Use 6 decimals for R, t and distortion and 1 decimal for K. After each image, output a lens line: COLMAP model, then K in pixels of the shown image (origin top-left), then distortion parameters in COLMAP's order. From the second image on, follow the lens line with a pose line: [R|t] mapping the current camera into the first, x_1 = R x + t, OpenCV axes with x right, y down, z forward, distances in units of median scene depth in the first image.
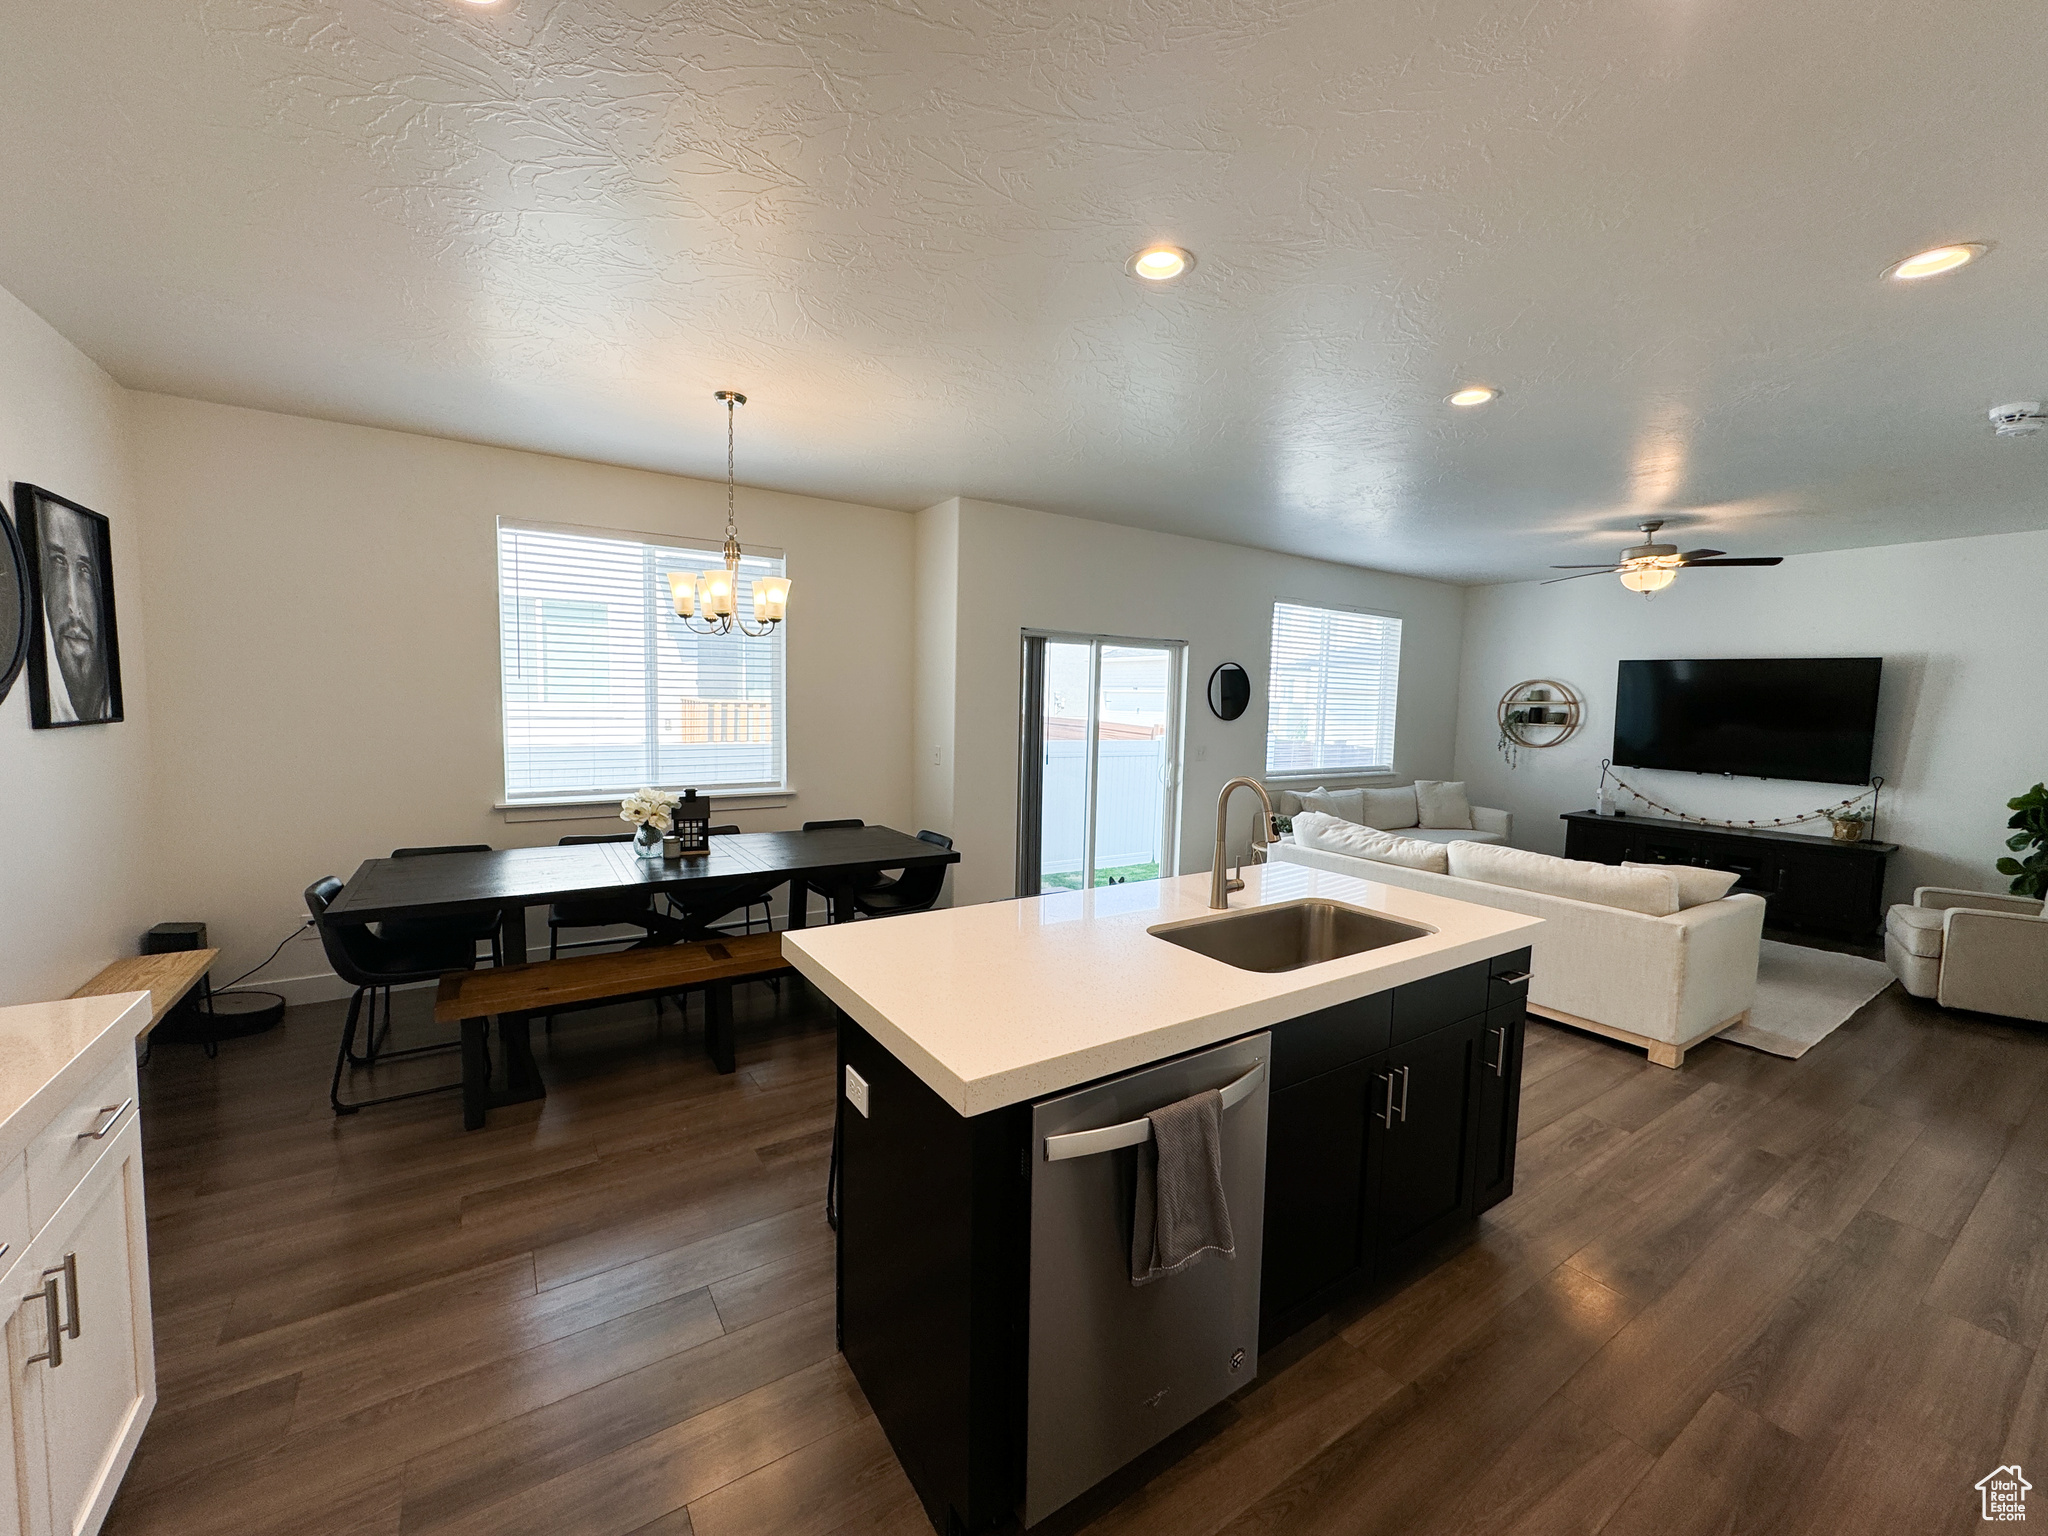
lens RADIAL K [[816.2, 0, 1021.7], [0, 816.2, 769.2], [0, 0, 1]] dist [-0.000275, 0.000174]
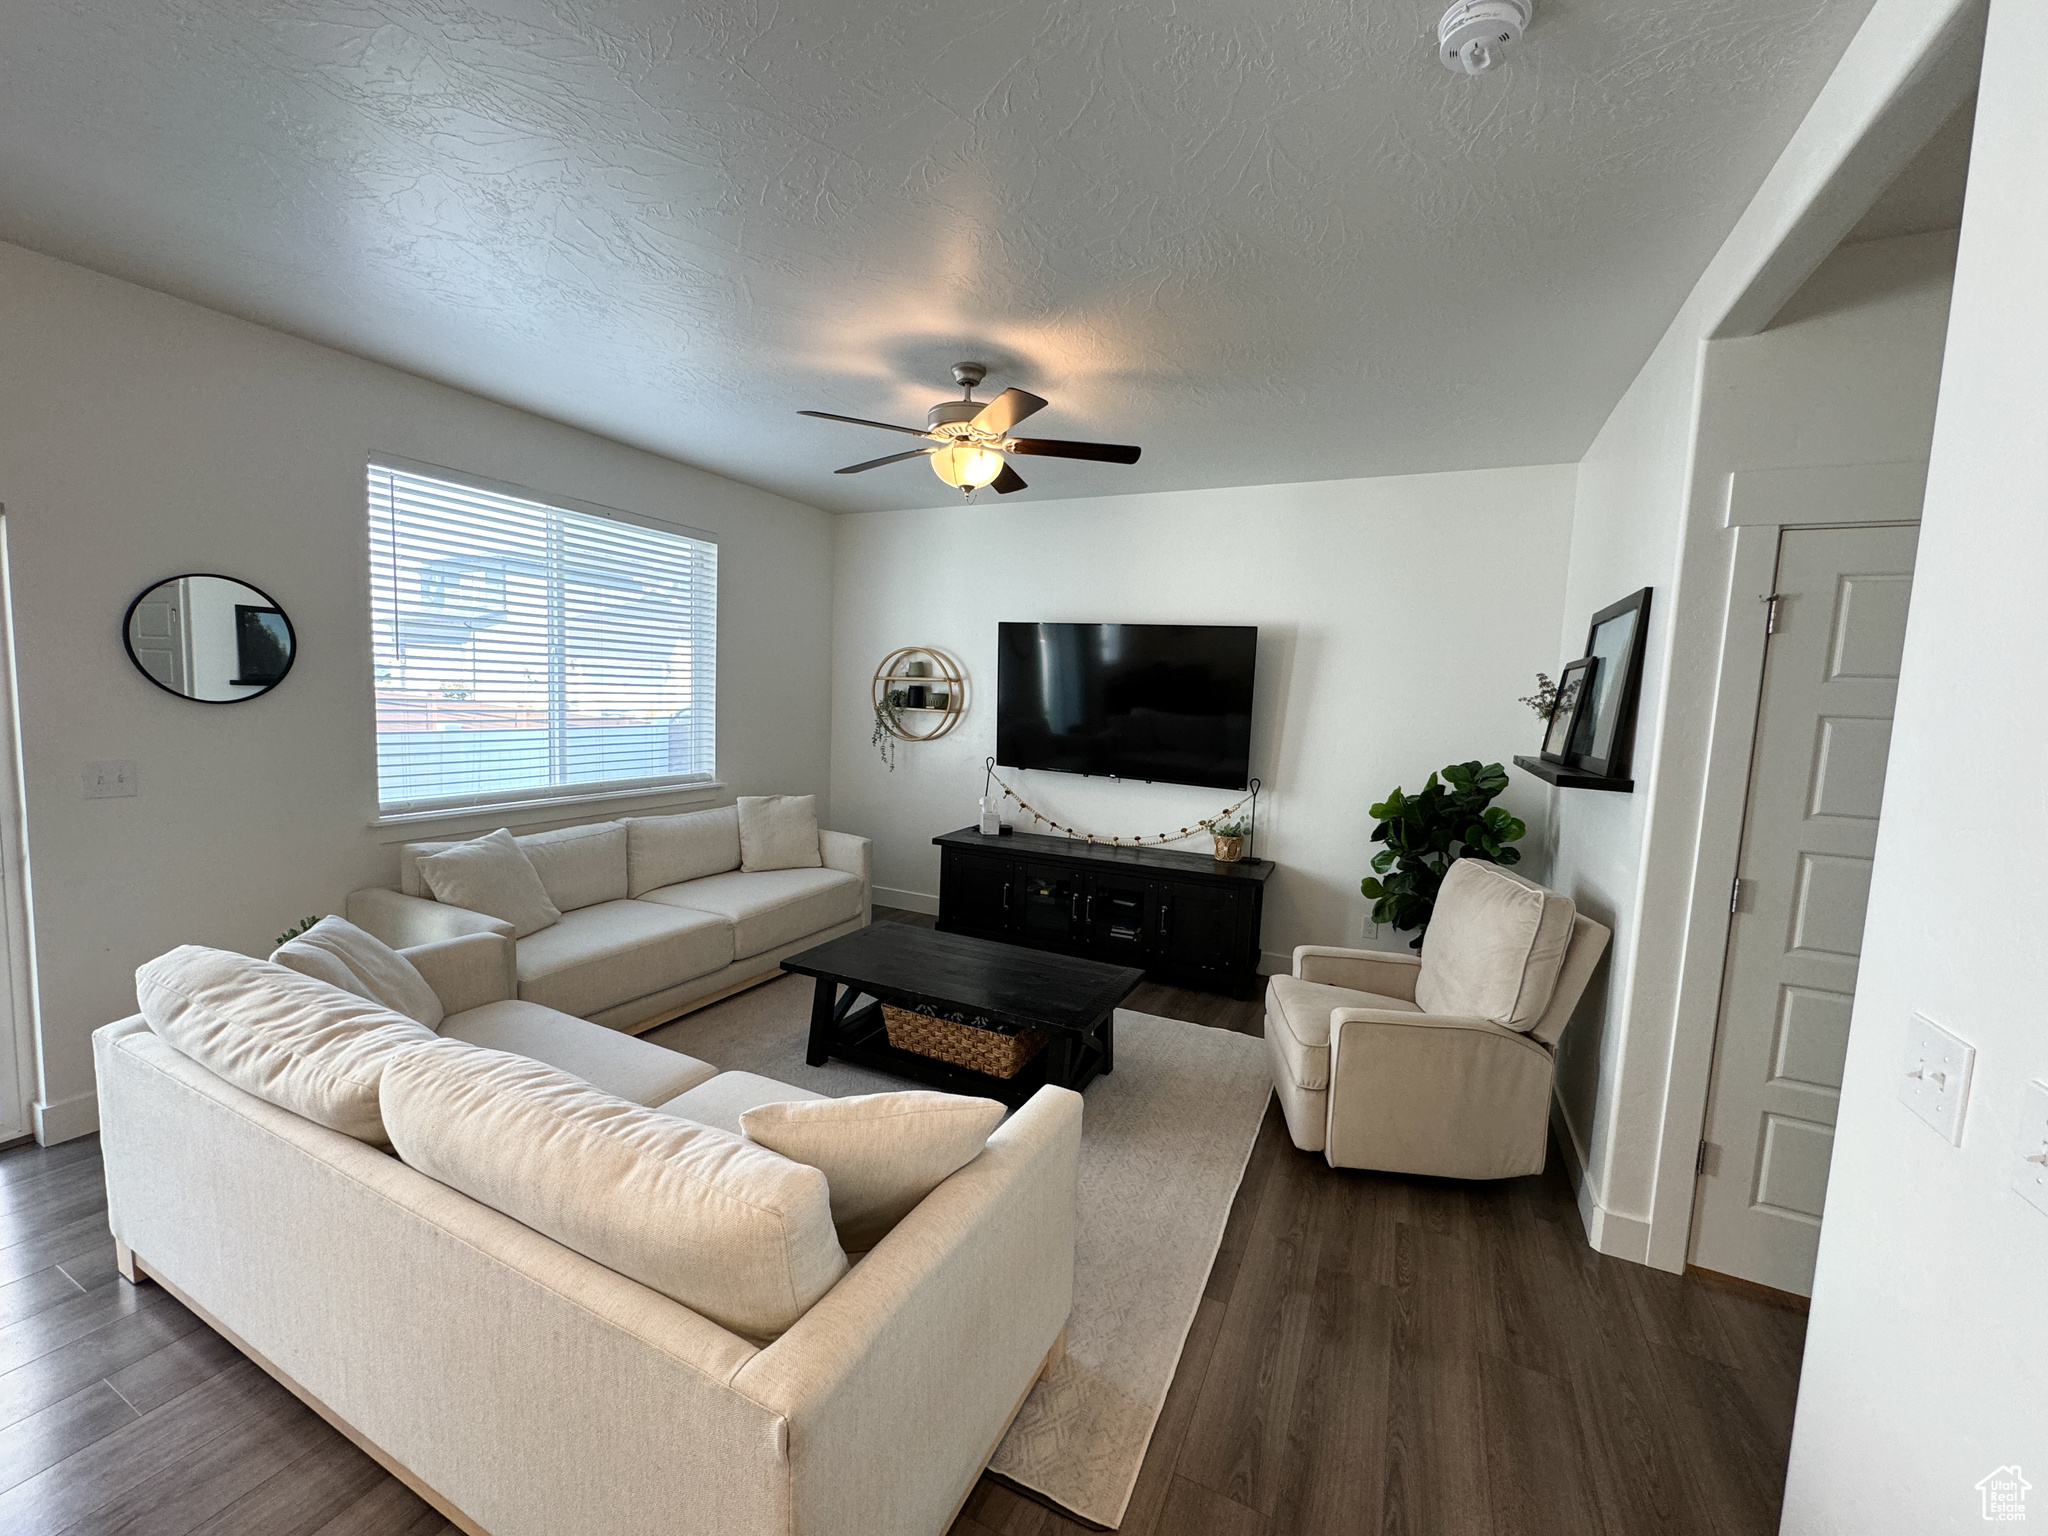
lens RADIAL K [[816.2, 0, 1024.0], [0, 816.2, 768.5], [0, 0, 1]] dist [-0.000275, 0.000174]
pose [[0.861981, -0.036472, 0.505626, 0.398566], [0.023077, 0.999198, 0.032733, -0.027211], [-0.506414, -0.016547, 0.862132, 0.376718]]
